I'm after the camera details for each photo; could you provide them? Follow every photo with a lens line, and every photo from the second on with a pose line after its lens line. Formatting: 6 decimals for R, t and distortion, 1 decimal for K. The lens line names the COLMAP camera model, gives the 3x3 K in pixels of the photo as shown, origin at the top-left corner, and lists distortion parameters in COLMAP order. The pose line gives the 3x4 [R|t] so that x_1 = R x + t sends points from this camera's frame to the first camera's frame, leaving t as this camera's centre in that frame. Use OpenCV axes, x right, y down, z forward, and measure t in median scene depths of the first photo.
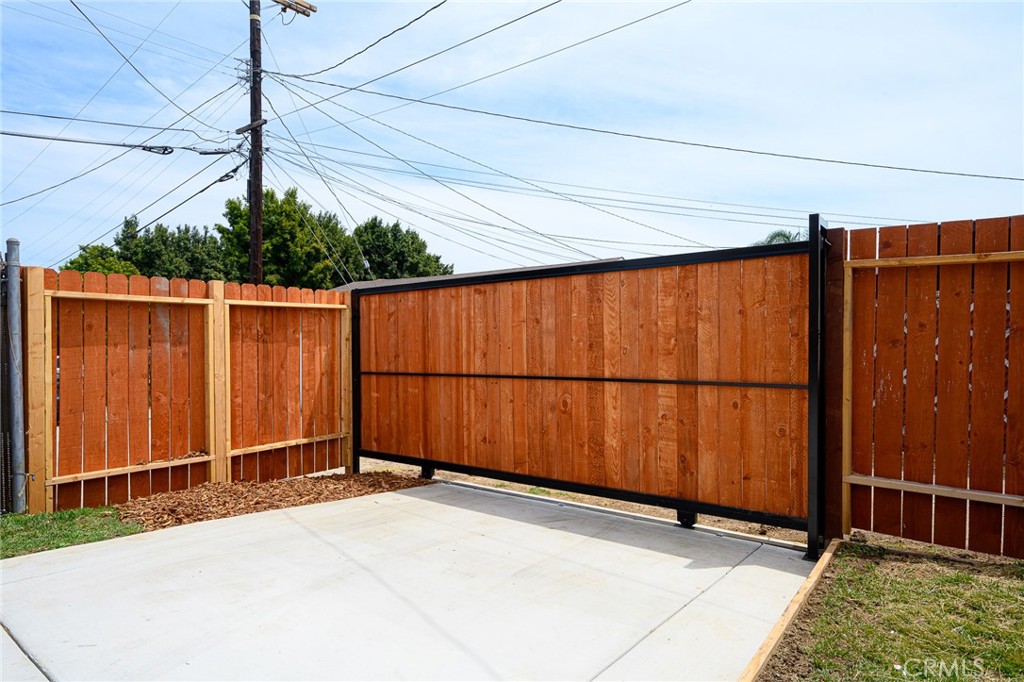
lens RADIAL K [[585.3, 0, 511.8], [0, 585.3, 342.9], [0, 0, 1]] dist [0.001219, 0.000091]
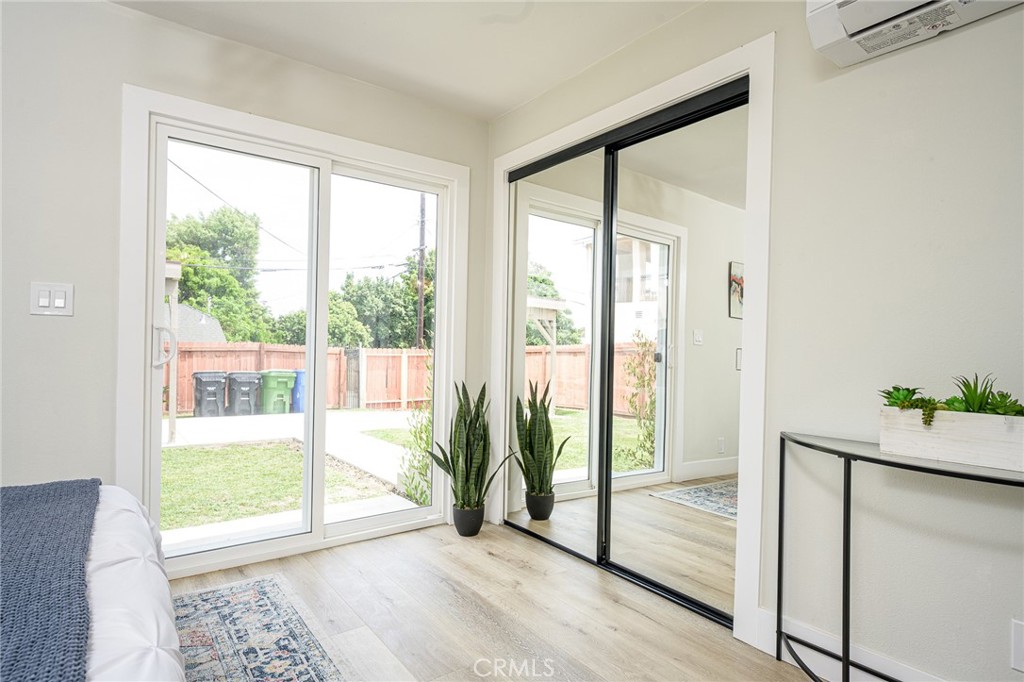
lens RADIAL K [[537.9, 0, 513.6], [0, 537.9, 347.9], [0, 0, 1]] dist [0.003681, -0.000153]
pose [[0.968399, 0.022720, -0.248371, 0.134621], [-0.024907, 0.999674, -0.005669, -0.016366], [0.248161, 0.011676, 0.968649, -0.284050]]
